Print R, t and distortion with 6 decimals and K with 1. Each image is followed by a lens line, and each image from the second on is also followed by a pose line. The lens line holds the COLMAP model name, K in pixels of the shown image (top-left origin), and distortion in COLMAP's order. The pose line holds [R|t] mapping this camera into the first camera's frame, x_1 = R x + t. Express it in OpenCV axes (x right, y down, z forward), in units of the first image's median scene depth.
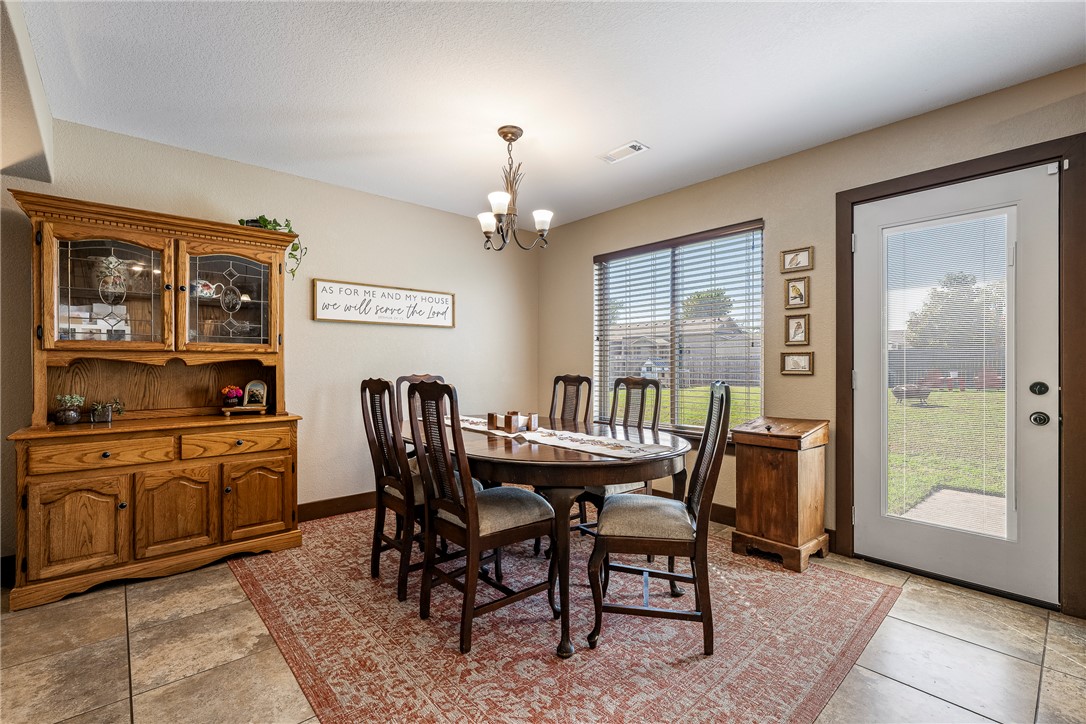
lens RADIAL K [[476.0, 0, 534.5], [0, 476.0, 362.4], [0, 0, 1]] dist [0.004131, 0.000101]
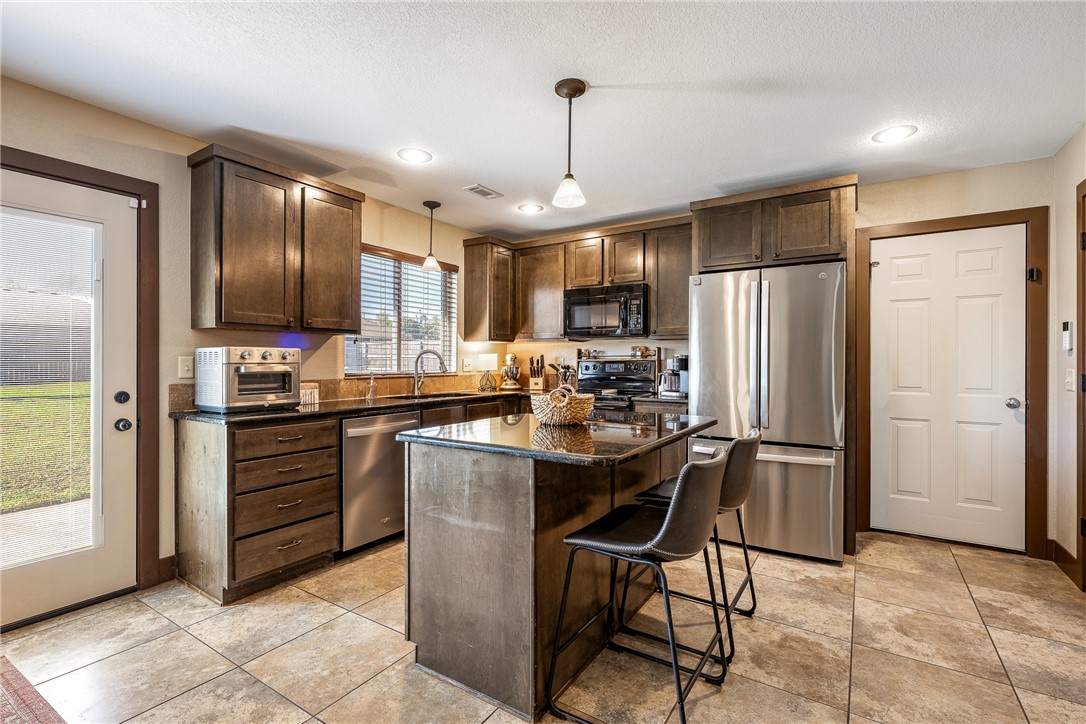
lens RADIAL K [[501.4, 0, 543.0], [0, 501.4, 362.0], [0, 0, 1]] dist [-0.001332, -0.000164]
pose [[-0.274805, 0.000720, 0.961500, -0.325022], [-0.001438, 0.999998, -0.001160, -0.027633], [-0.961499, -0.001701, -0.274803, 0.390214]]
